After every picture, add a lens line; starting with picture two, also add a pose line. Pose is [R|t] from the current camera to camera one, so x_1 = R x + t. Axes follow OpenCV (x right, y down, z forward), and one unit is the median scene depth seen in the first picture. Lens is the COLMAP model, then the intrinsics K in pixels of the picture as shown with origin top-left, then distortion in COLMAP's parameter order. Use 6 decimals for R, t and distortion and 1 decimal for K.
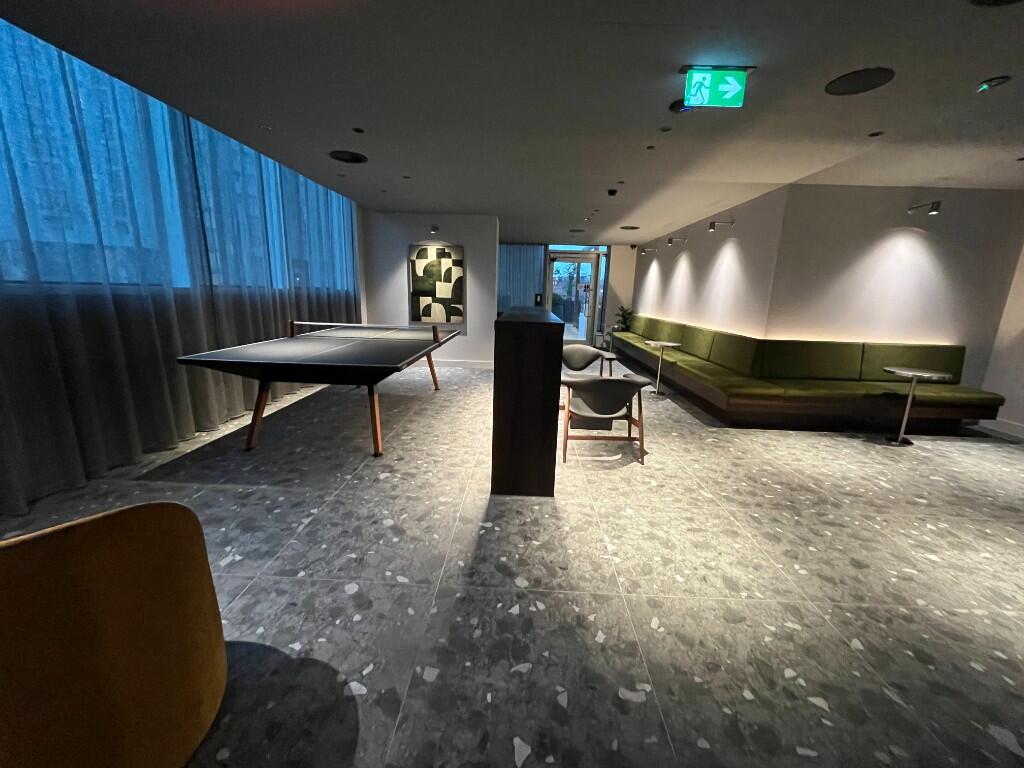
lens RADIAL K [[412.4, 0, 512.9], [0, 412.4, 387.4], [0, 0, 1]] dist [-0.003175, -0.000373]
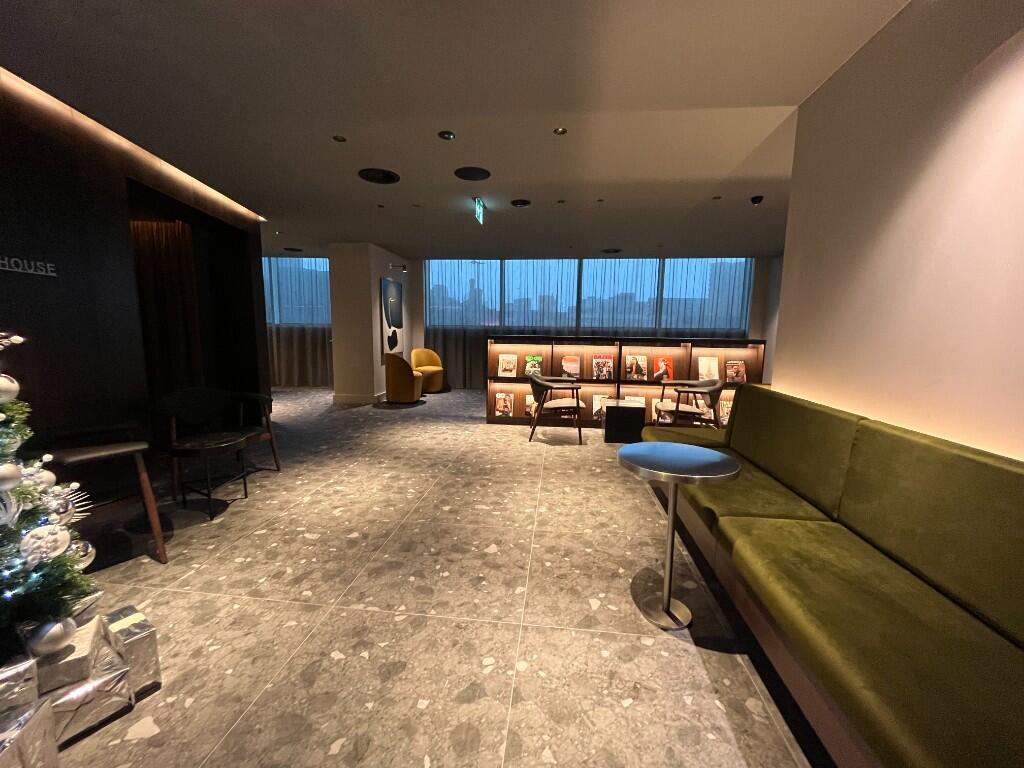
lens RADIAL K [[412.4, 0, 512.9], [0, 412.4, 387.4], [0, 0, 1]] dist [-0.003175, -0.000373]
pose [[-0.078994, 0.109764, -0.990814, 1.812461], [-0.237067, 0.963337, 0.125621, -0.160278], [0.968276, 0.244813, -0.050077, 1.058229]]
